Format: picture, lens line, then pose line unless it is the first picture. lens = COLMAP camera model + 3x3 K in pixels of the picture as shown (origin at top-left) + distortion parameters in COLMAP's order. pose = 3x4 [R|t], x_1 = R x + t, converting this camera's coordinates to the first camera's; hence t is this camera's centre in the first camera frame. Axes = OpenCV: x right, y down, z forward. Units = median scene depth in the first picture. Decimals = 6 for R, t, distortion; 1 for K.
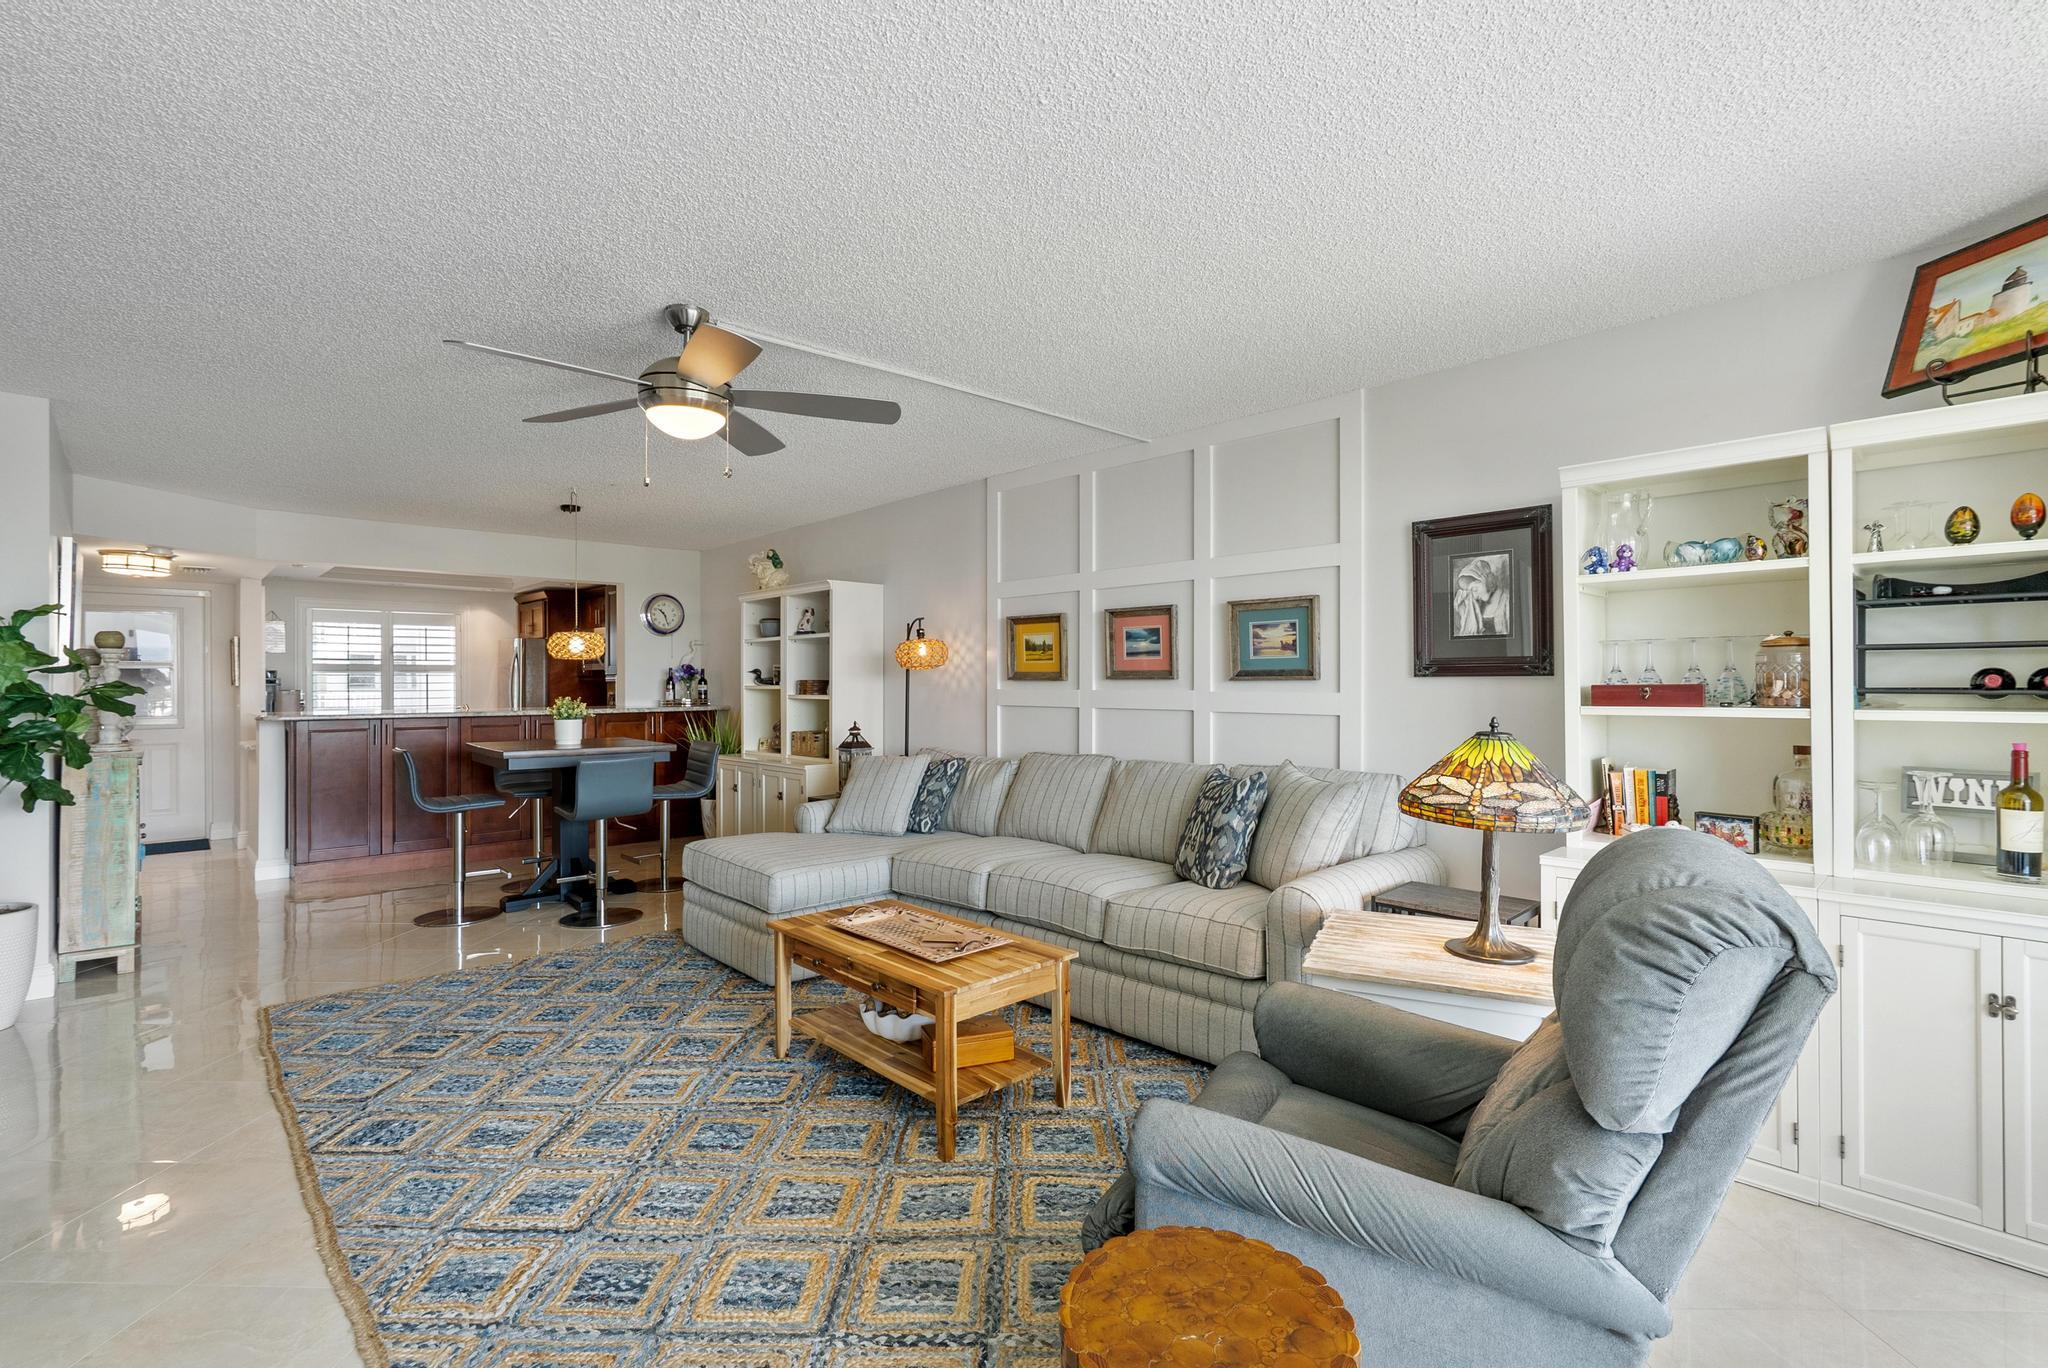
lens RADIAL K [[931.7, 0, 1021.7], [0, 931.7, 678.4], [0, 0, 1]] dist [-0.008958, 0.003572]
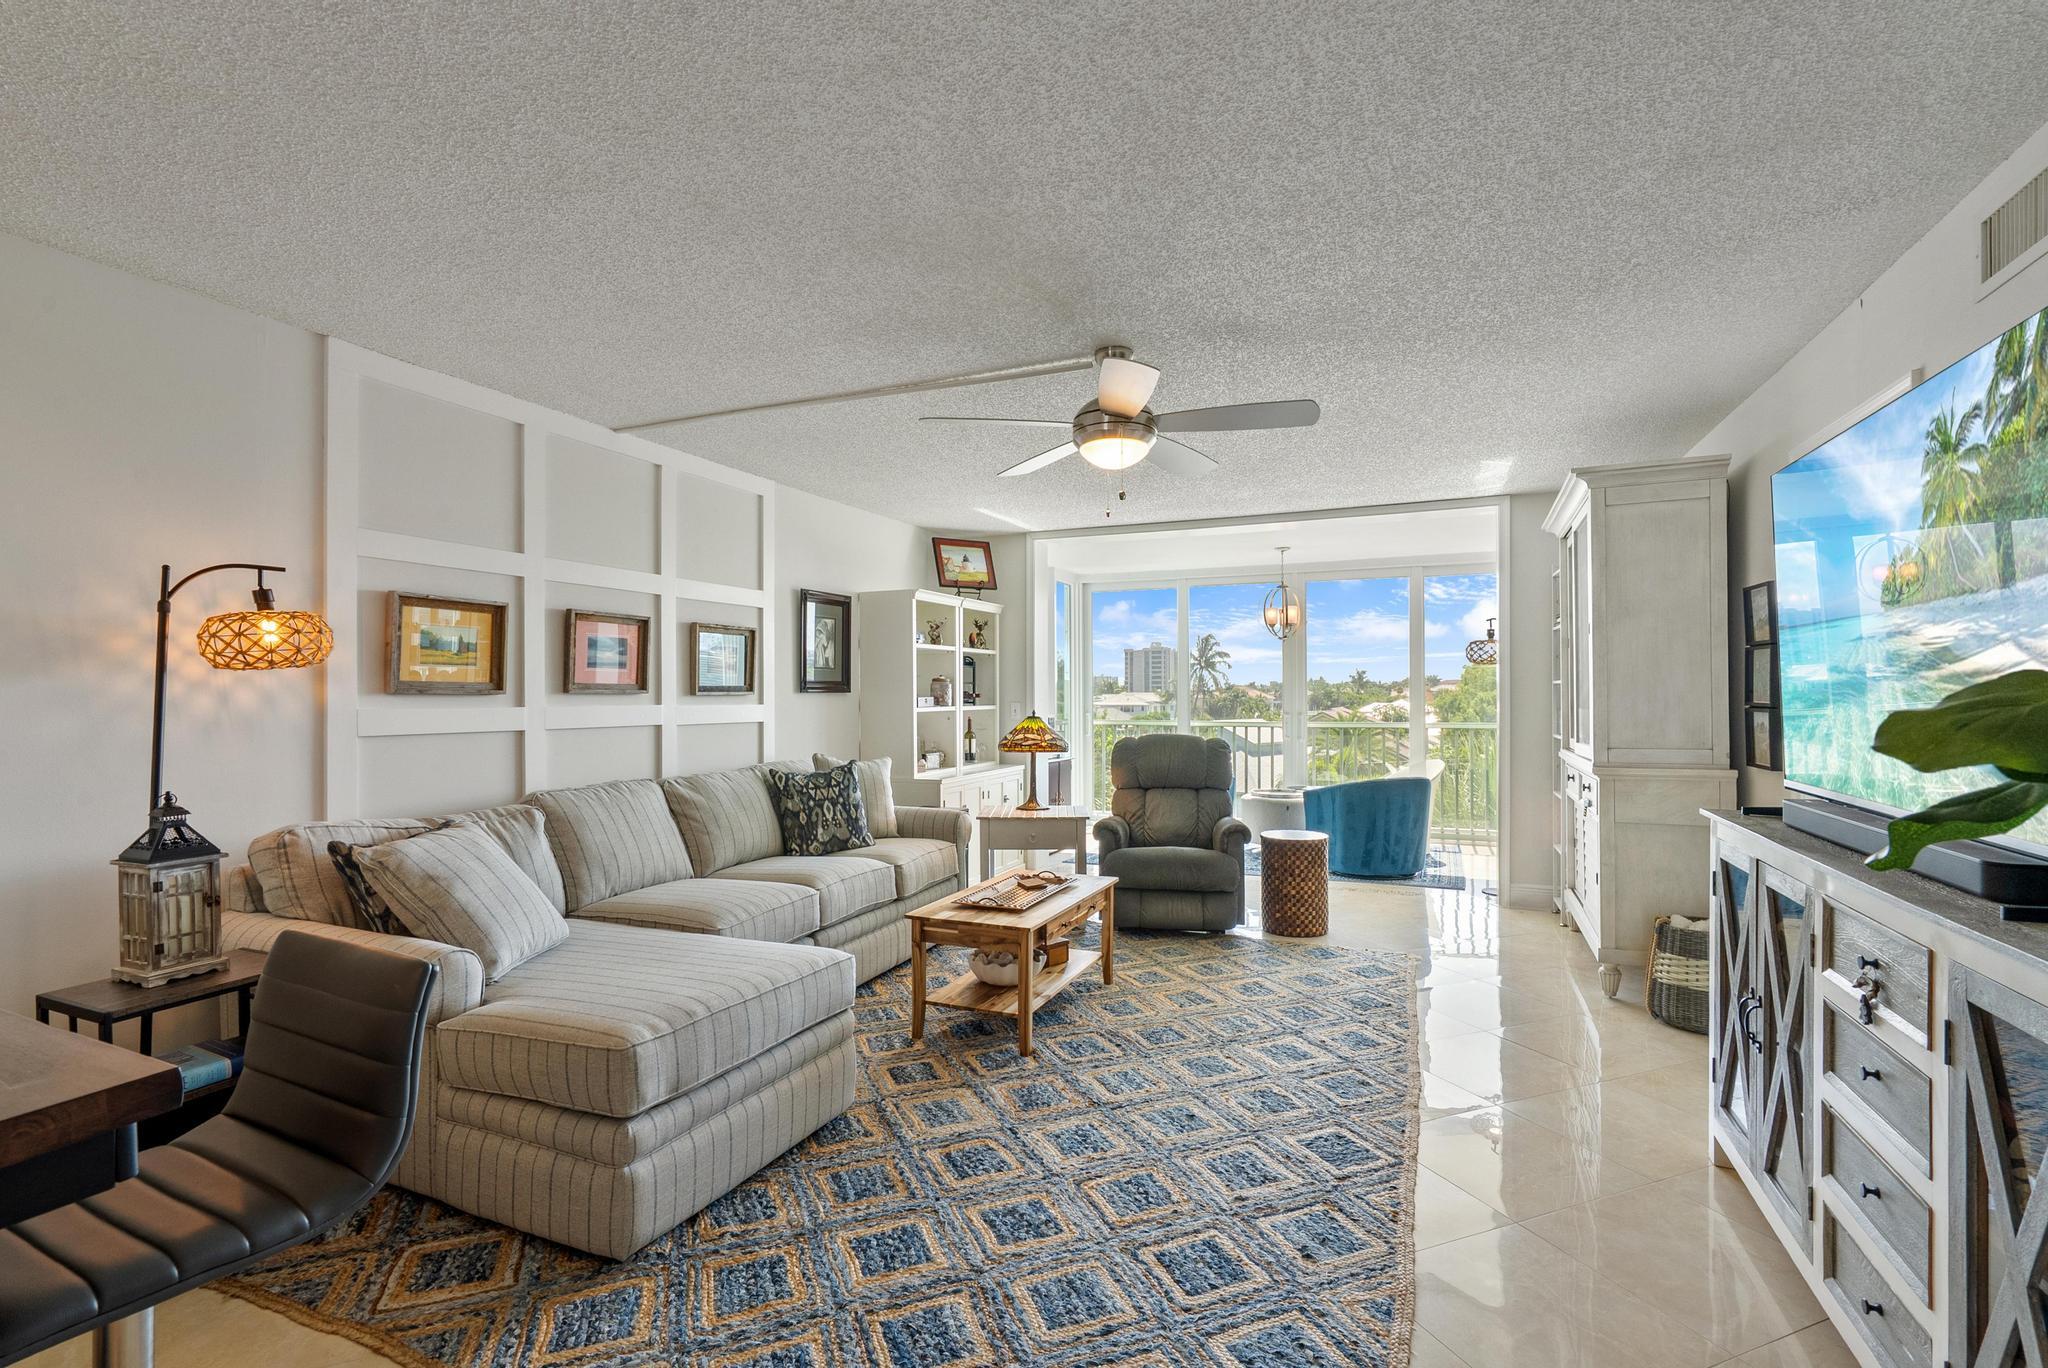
lens RADIAL K [[931.7, 0, 1028.3], [0, 931.7, 692.3], [0, 0, 1]] dist [-0.008958, 0.003572]
pose [[-0.394572, 0.005605, 0.918848, -0.869383], [-0.000461, 0.999980, -0.006298, 0.005510], [-0.918865, -0.002909, -0.394561, 1.002874]]
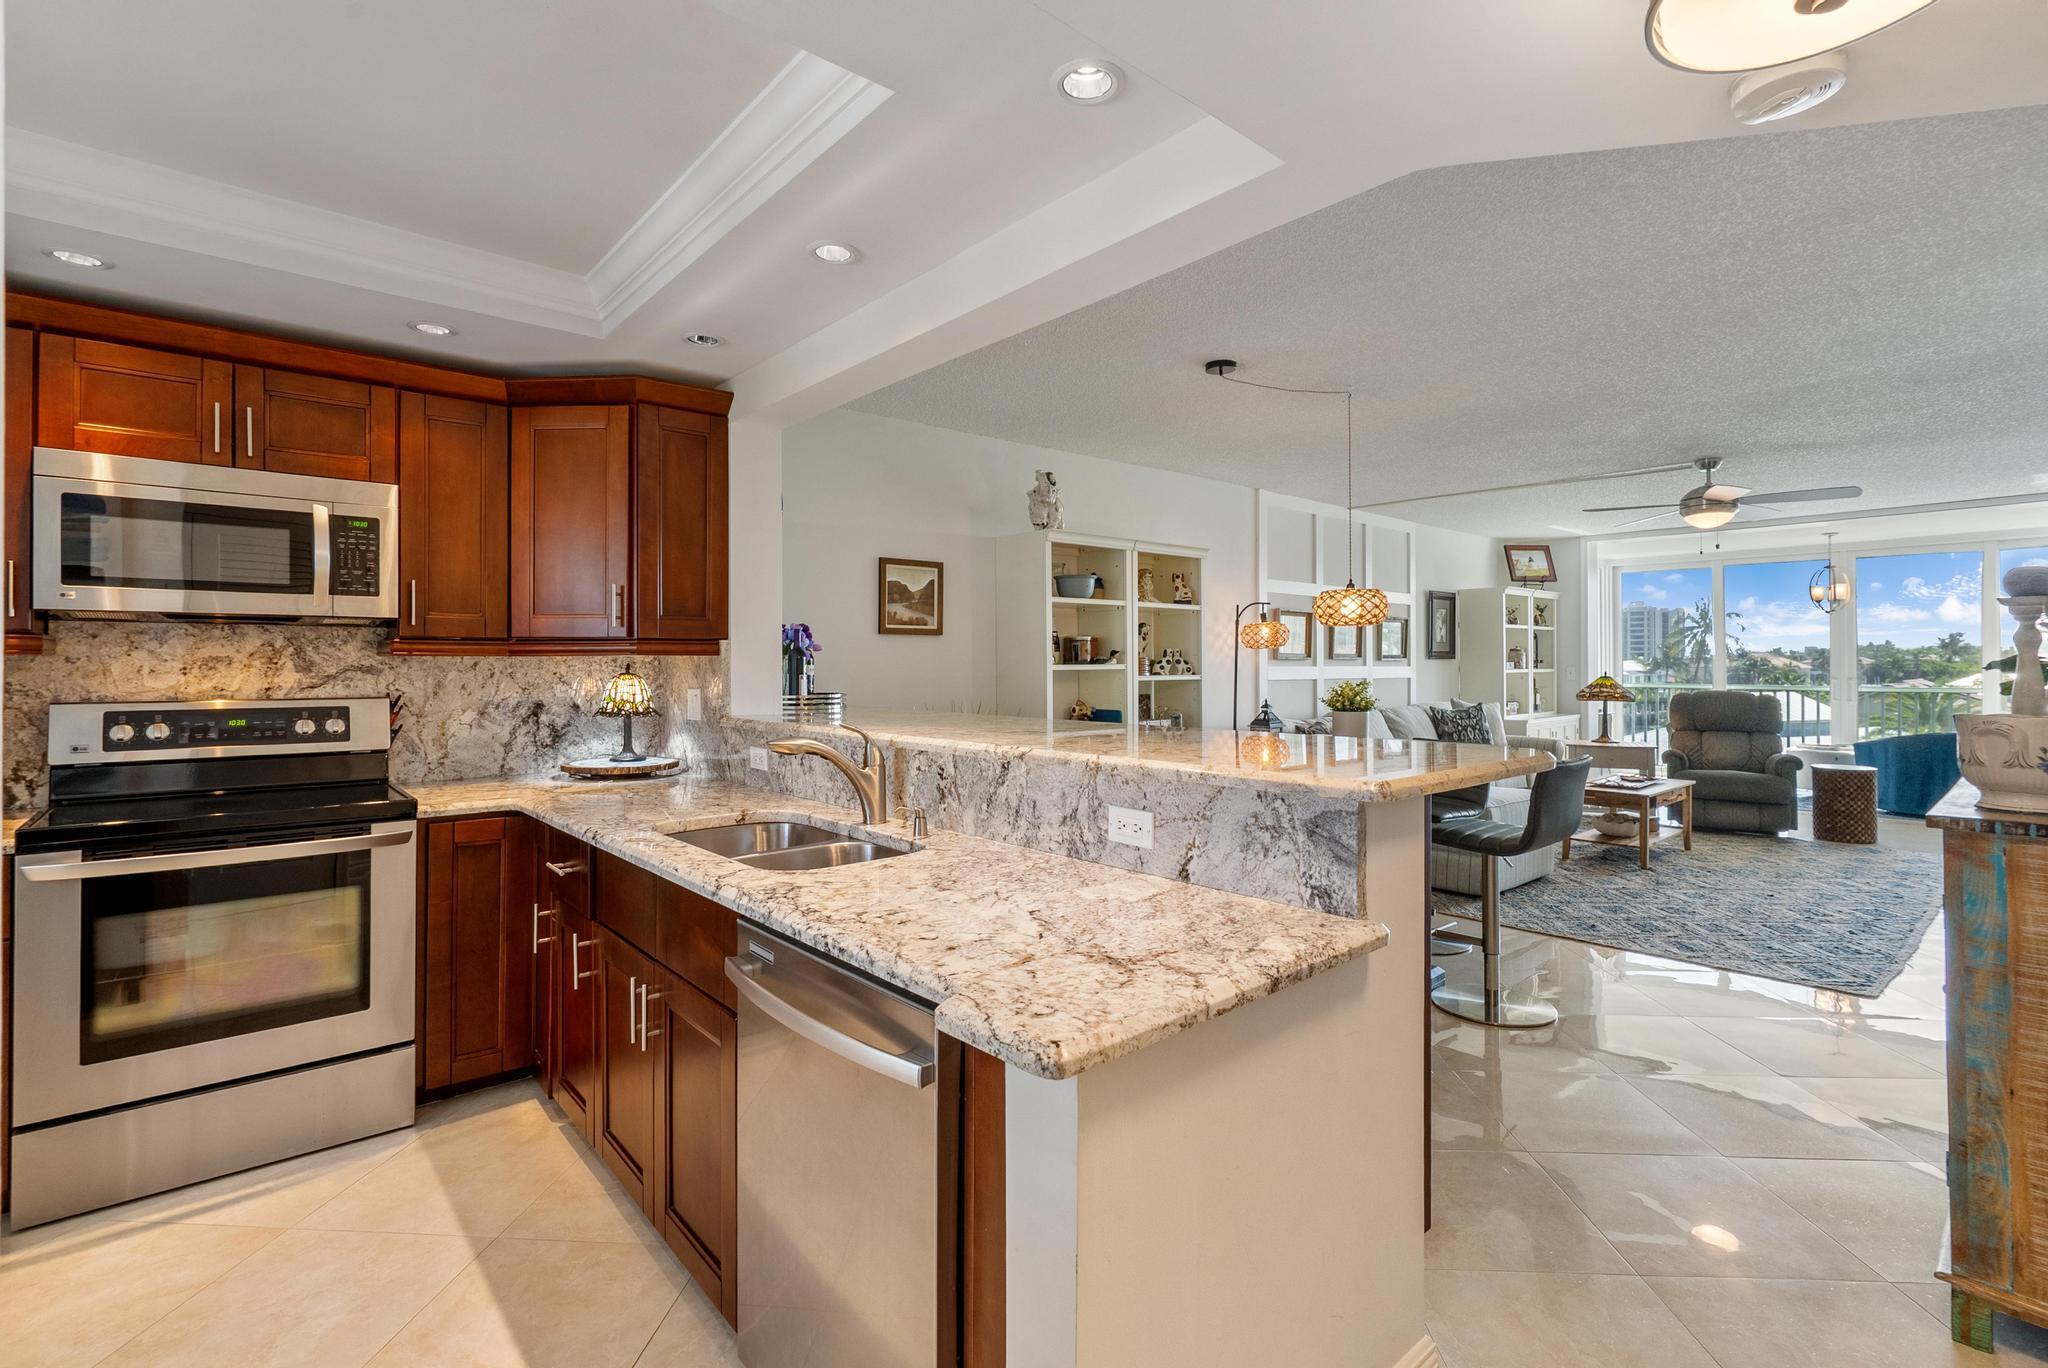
lens RADIAL K [[931.7, 0, 1027.8], [0, 931.7, 656.6], [0, 0, 1]] dist [-0.008958, 0.003572]
pose [[0.037586, 0.009596, 0.999247, -1.490823], [-0.003107, 0.999950, -0.009486, 0.013057], [-0.999289, -0.002748, 0.037614, 1.509352]]
